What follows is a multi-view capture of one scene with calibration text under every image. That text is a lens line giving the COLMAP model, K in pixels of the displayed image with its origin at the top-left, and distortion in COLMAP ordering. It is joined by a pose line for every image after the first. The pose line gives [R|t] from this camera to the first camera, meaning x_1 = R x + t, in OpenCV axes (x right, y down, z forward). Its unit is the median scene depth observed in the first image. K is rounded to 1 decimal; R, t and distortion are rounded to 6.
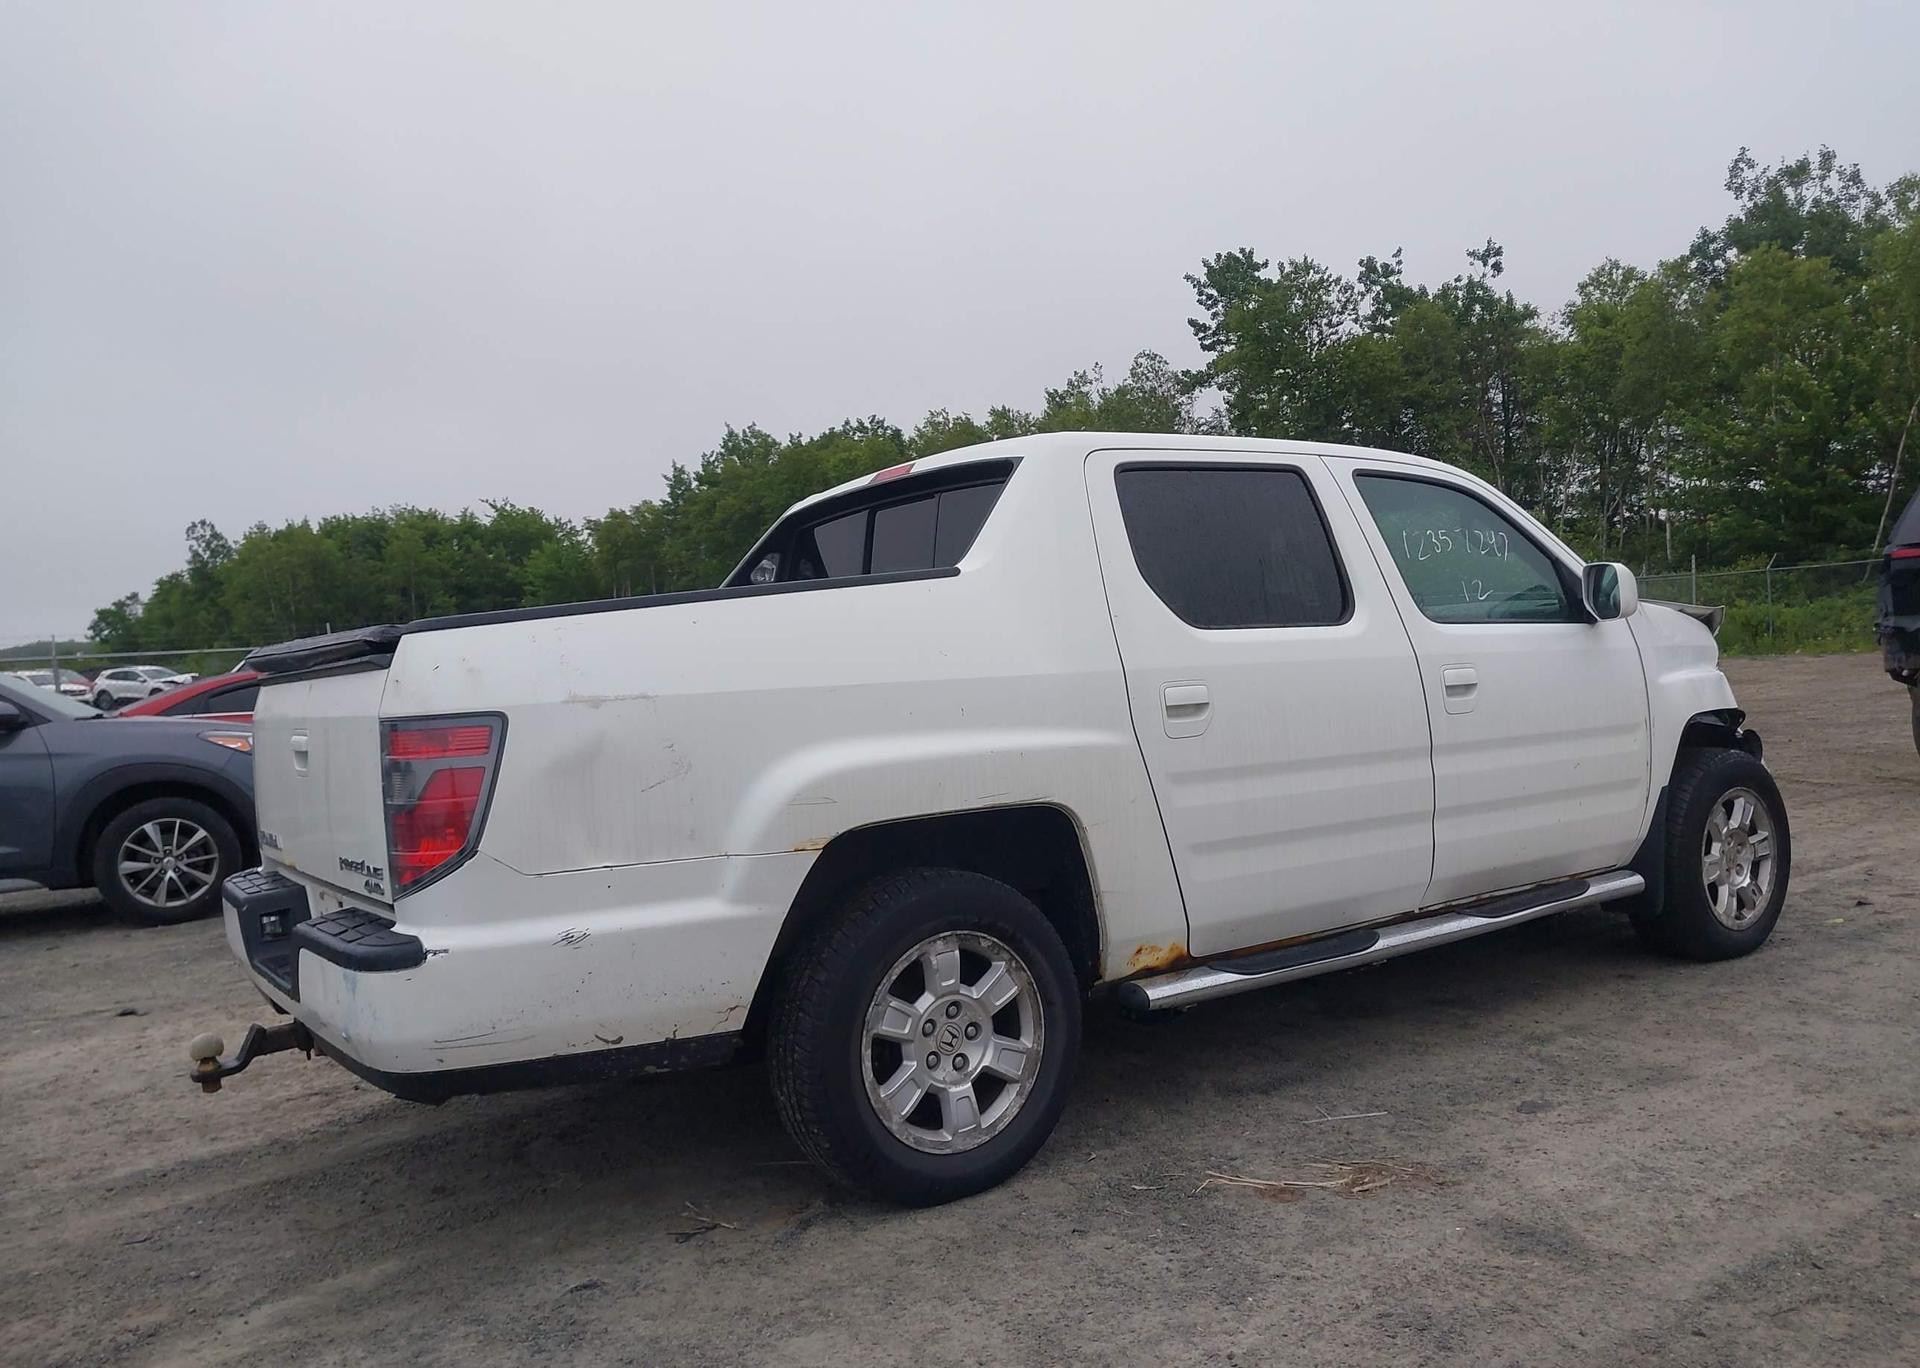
lens RADIAL K [[1488.1, 0, 965.5], [0, 1488.1, 702.0], [0, 0, 1]] dist [0.057608, -0.068763]
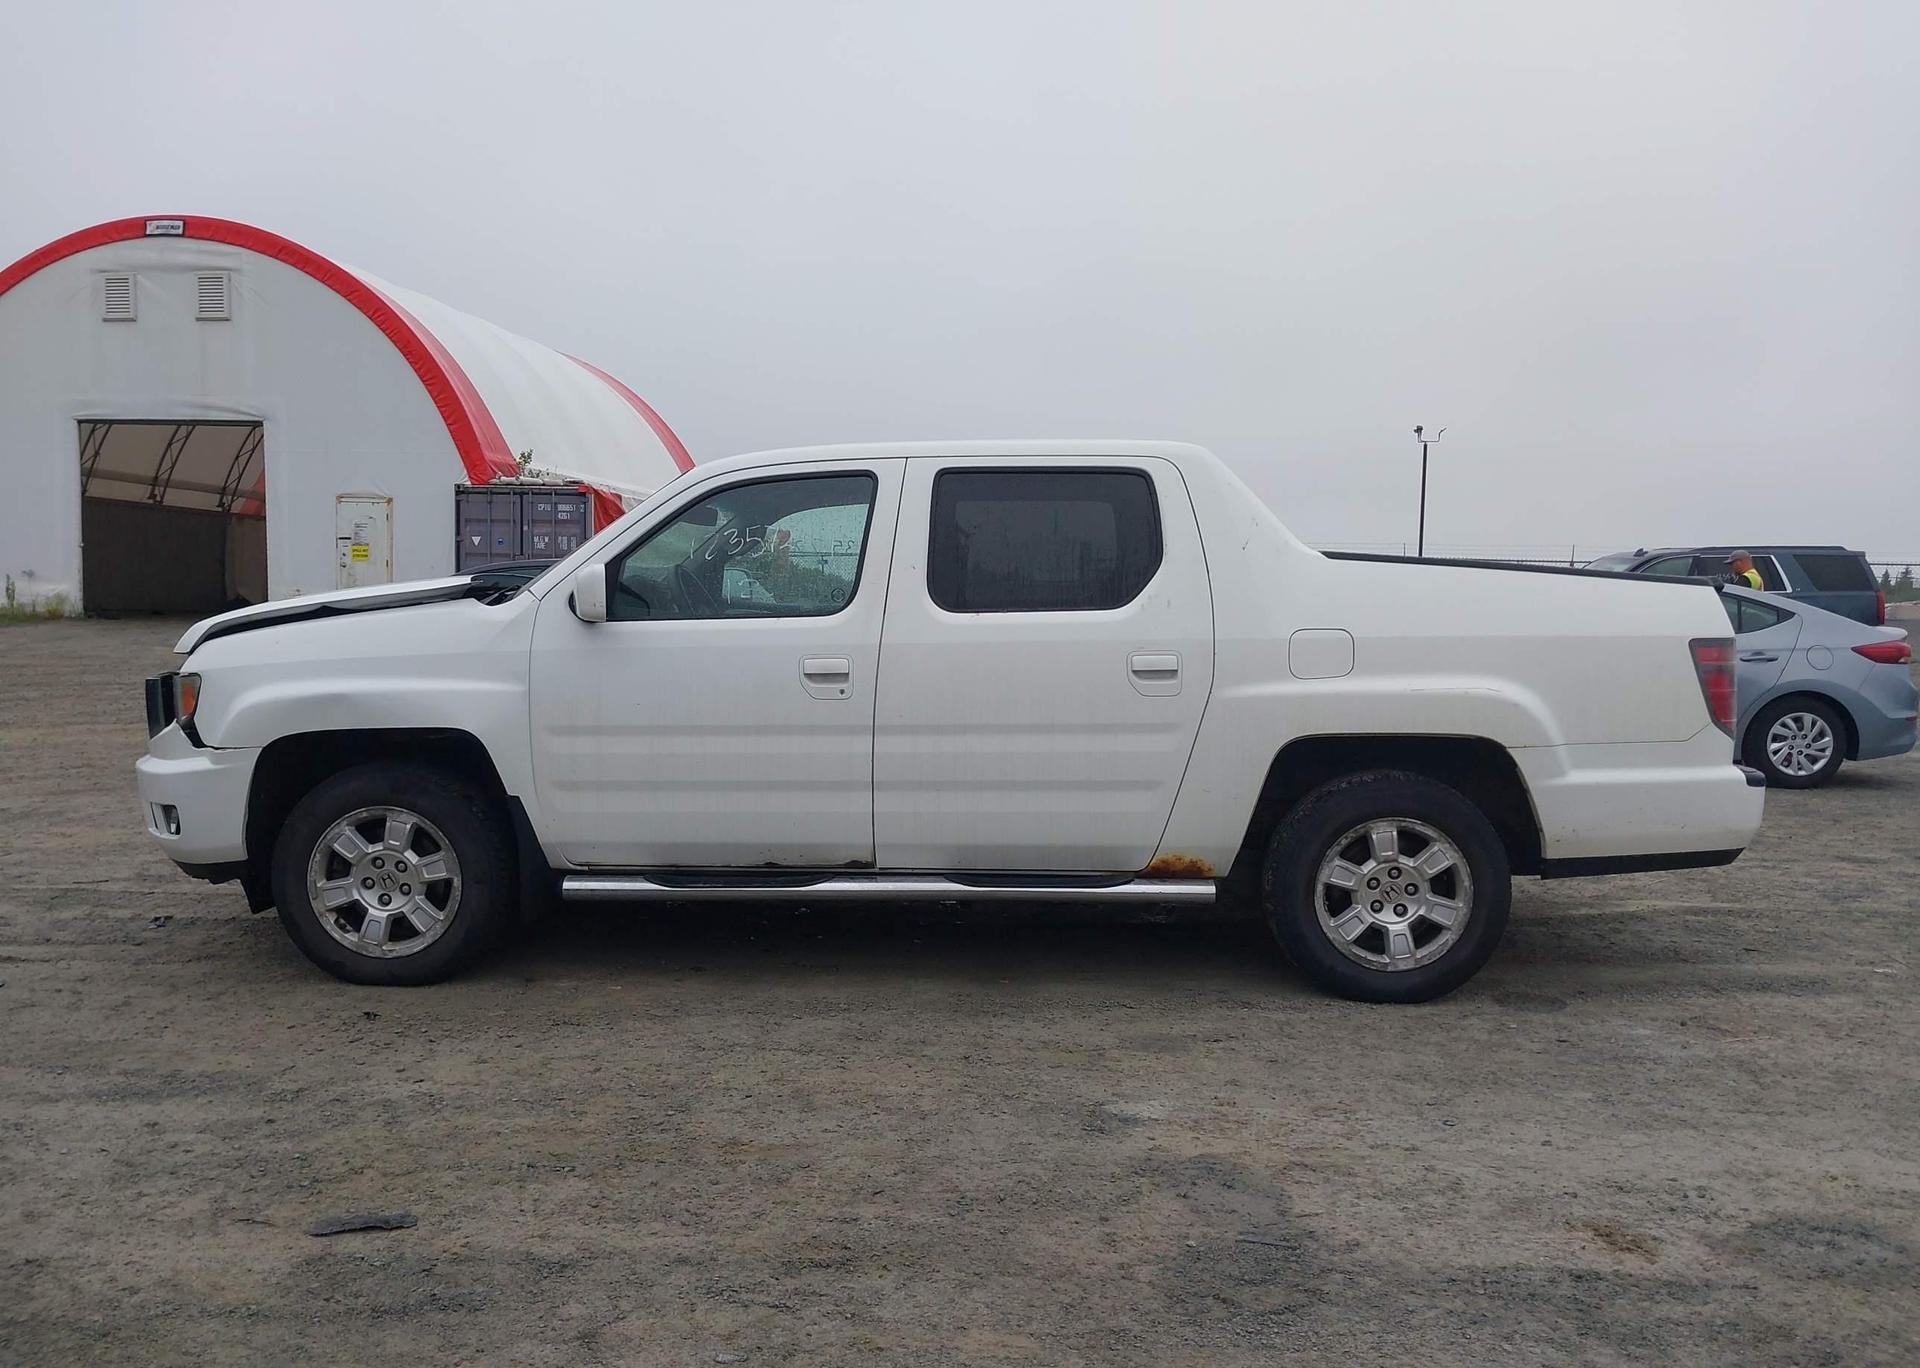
lens RADIAL K [[1478.1, 0, 962.8], [0, 1478.1, 694.1], [0, 0, 1]] dist [0.063995, -0.080611]
pose [[-0.810954, 0.015266, 0.584911, -0.602565], [0.062793, 0.996157, 0.061060, -0.045375], [-0.581731, 0.086246, -0.808796, 2.061296]]
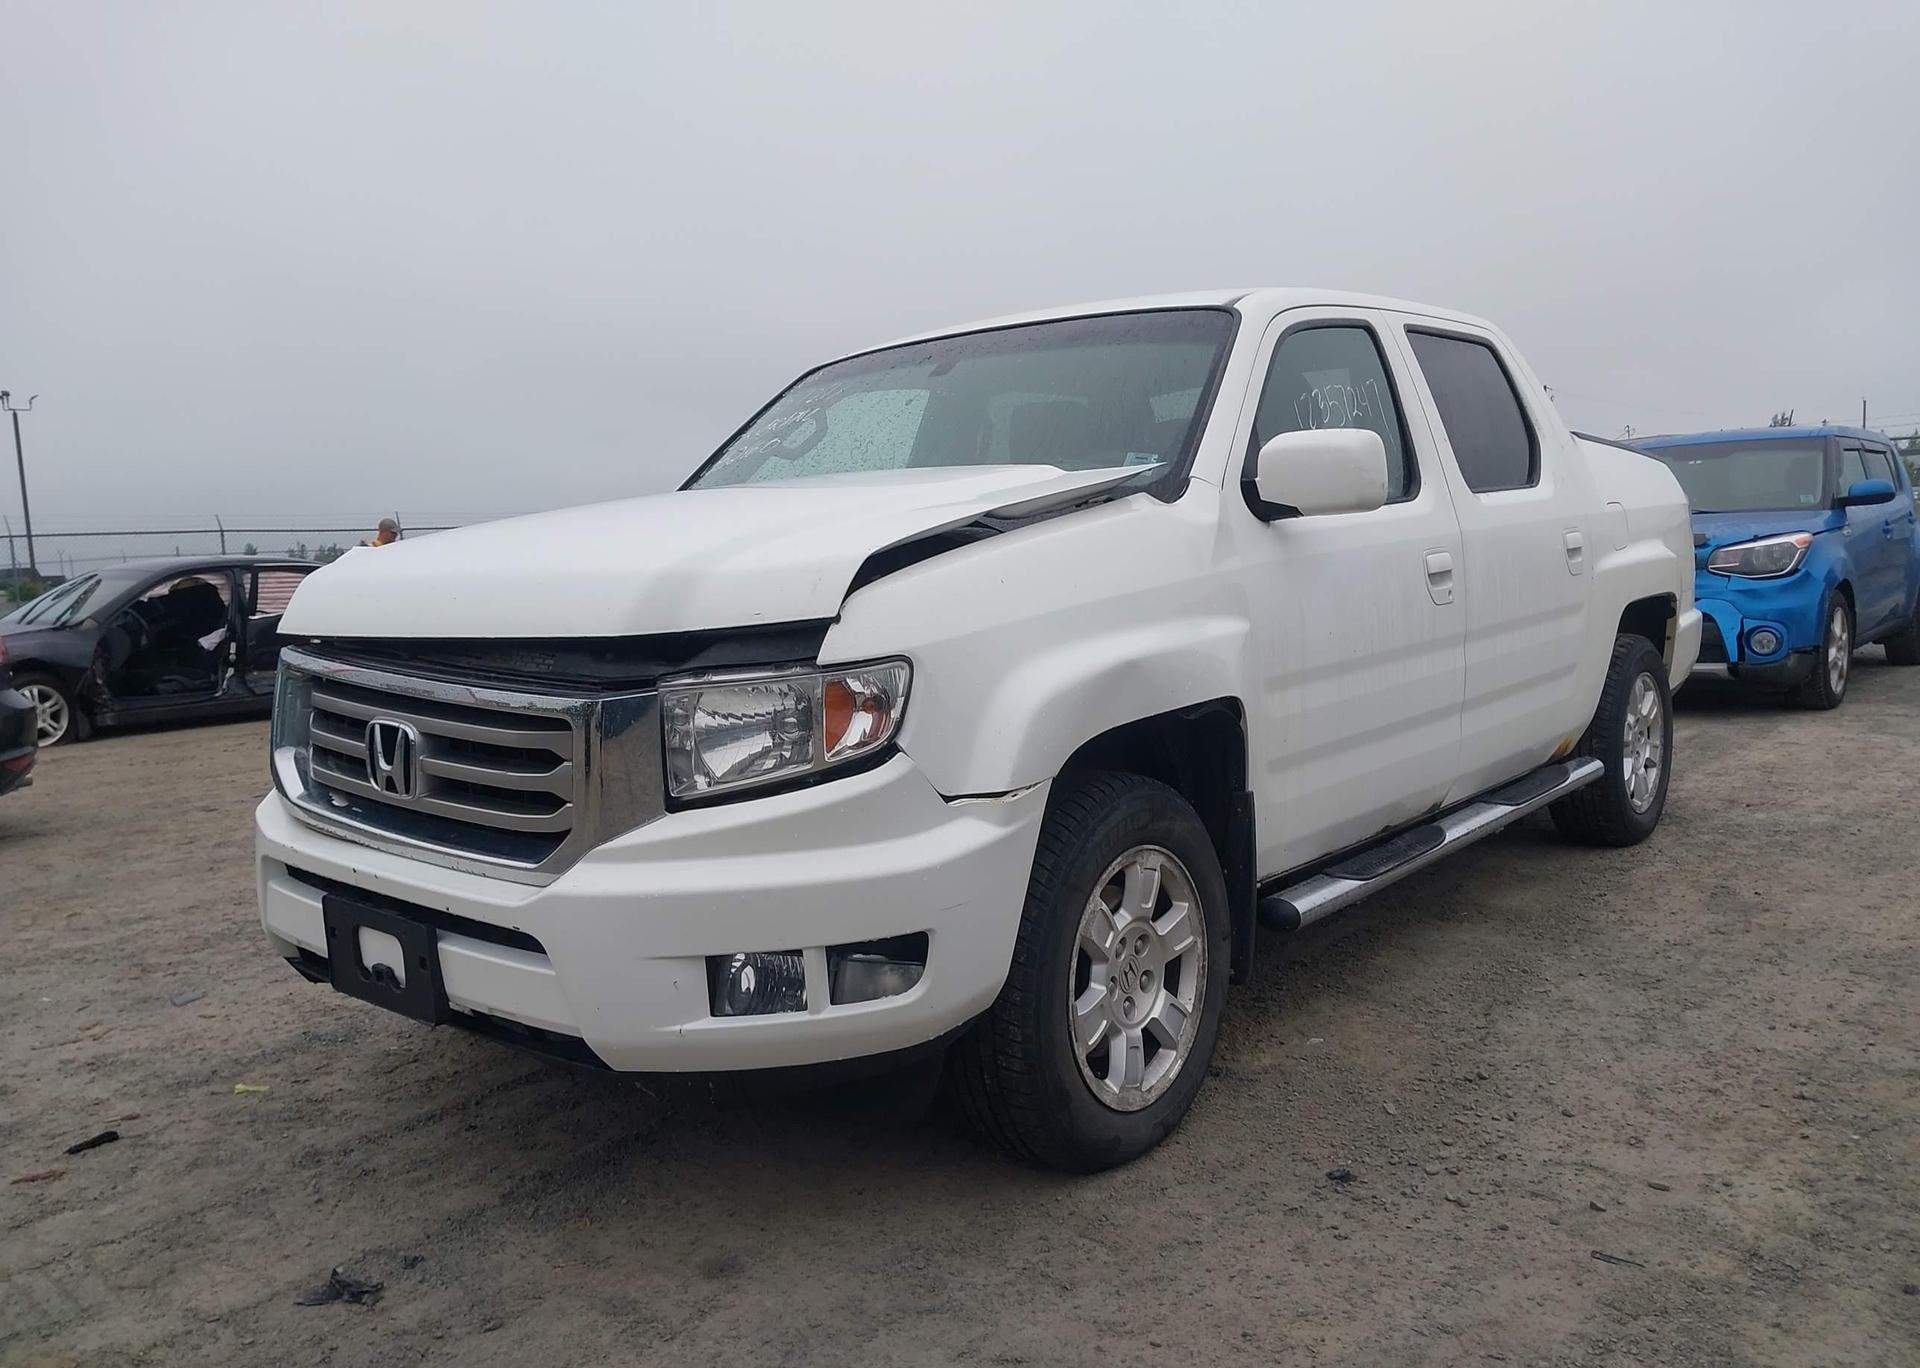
lens RADIAL K [[1488.1, 0, 965.5], [0, 1488.1, 702.0], [0, 0, 1]] dist [0.057608, -0.068763]
pose [[-0.954692, 0.142123, -0.261466, 0.537953], [0.103294, 0.982223, 0.156743, -0.088942], [0.279095, 0.122634, -0.952401, 2.011671]]
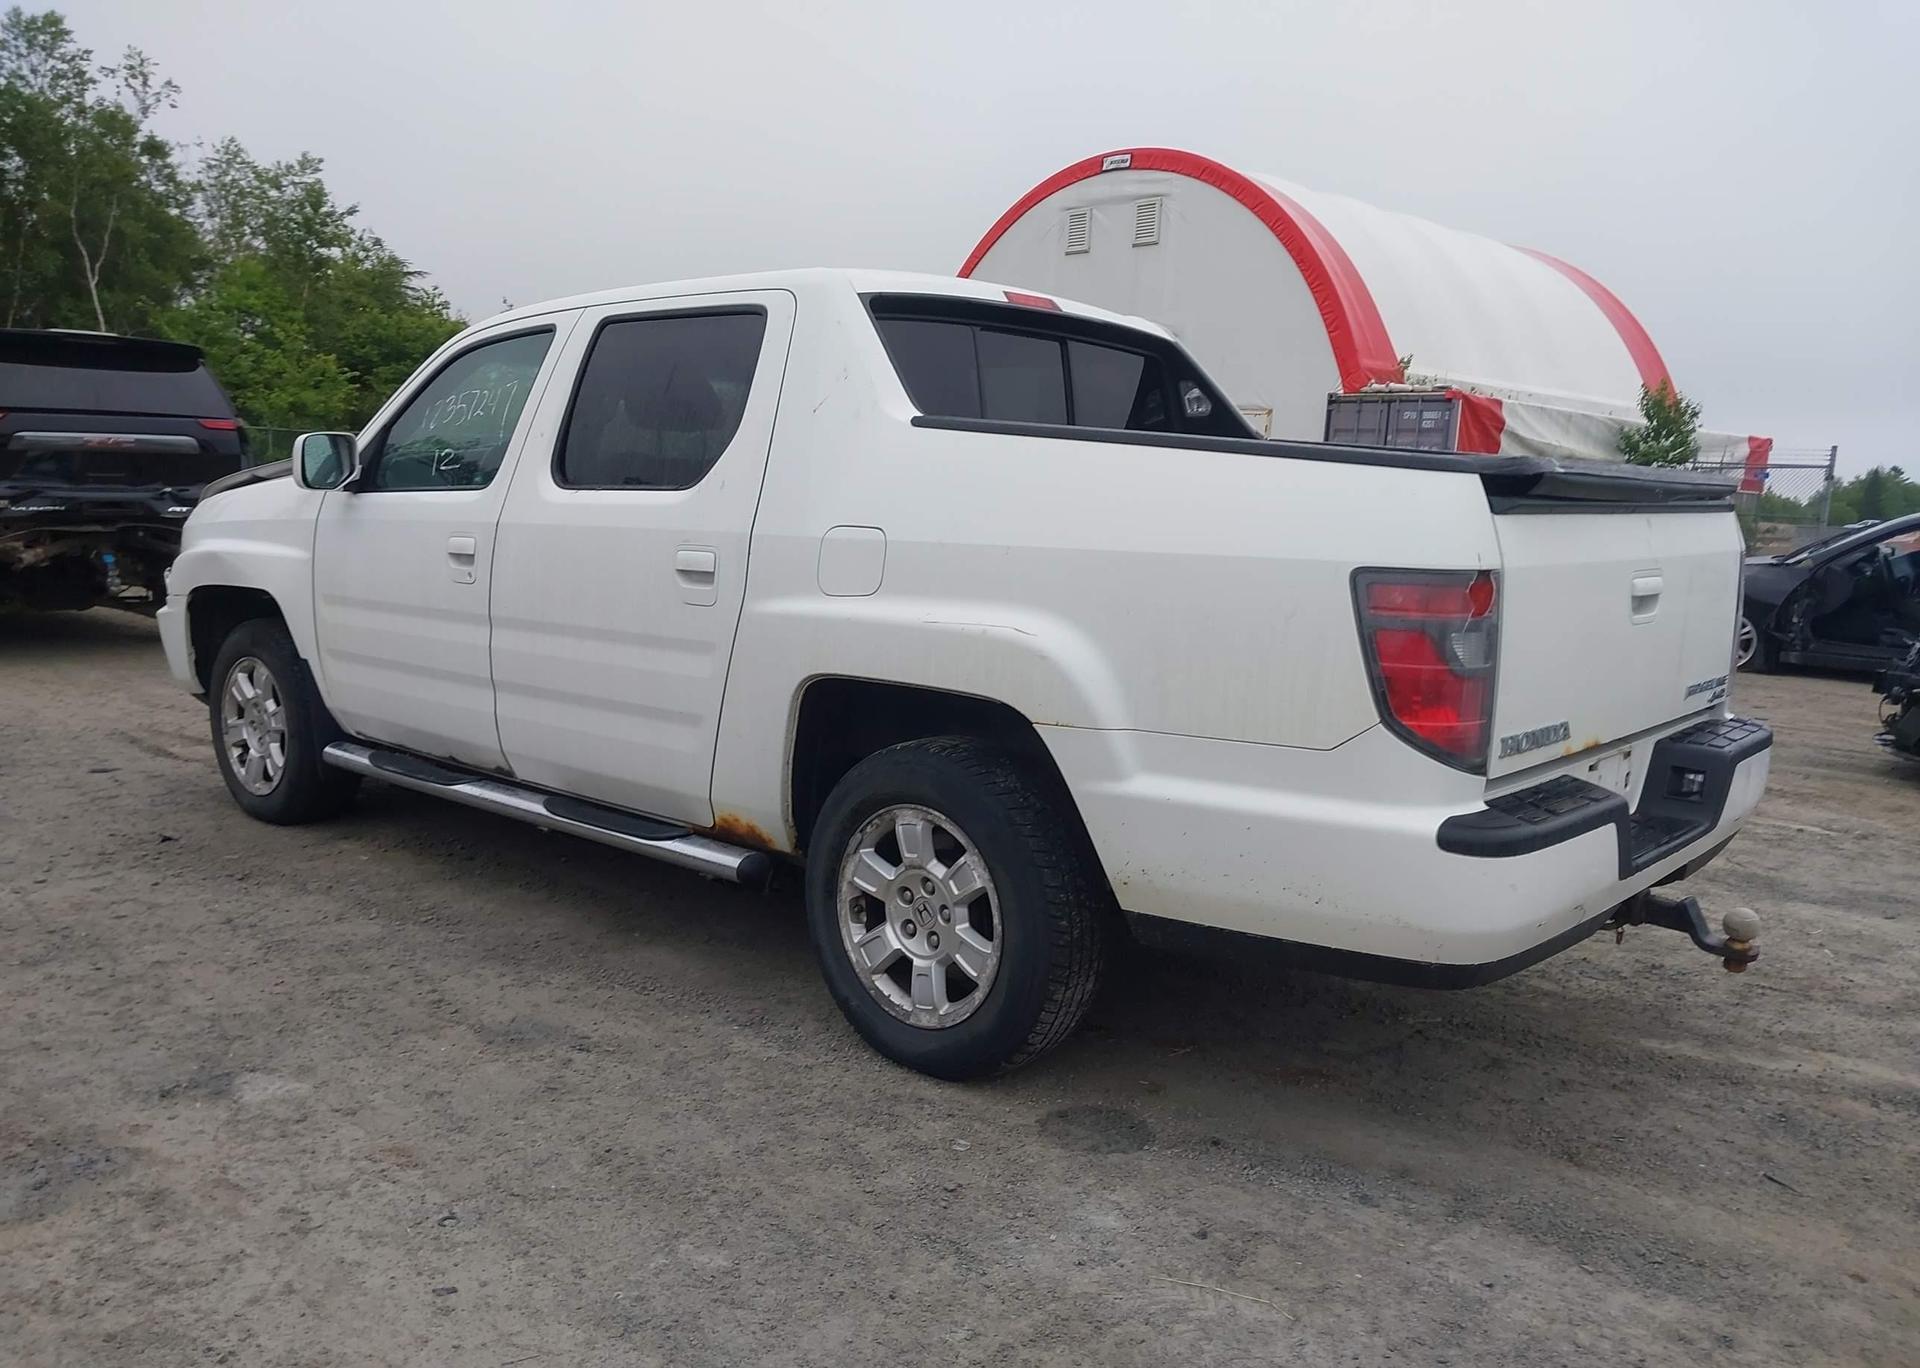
lens RADIAL K [[1490.2, 0, 960.0], [0, 1490.2, 700.5], [0, 0, 1]] dist [0.068231, -0.090184]
pose [[-0.252028, -0.083135, 0.964142, -0.915247], [0.014843, 0.995854, 0.089749, 0.007591], [-0.967606, 0.036930, -0.249749, 1.232741]]
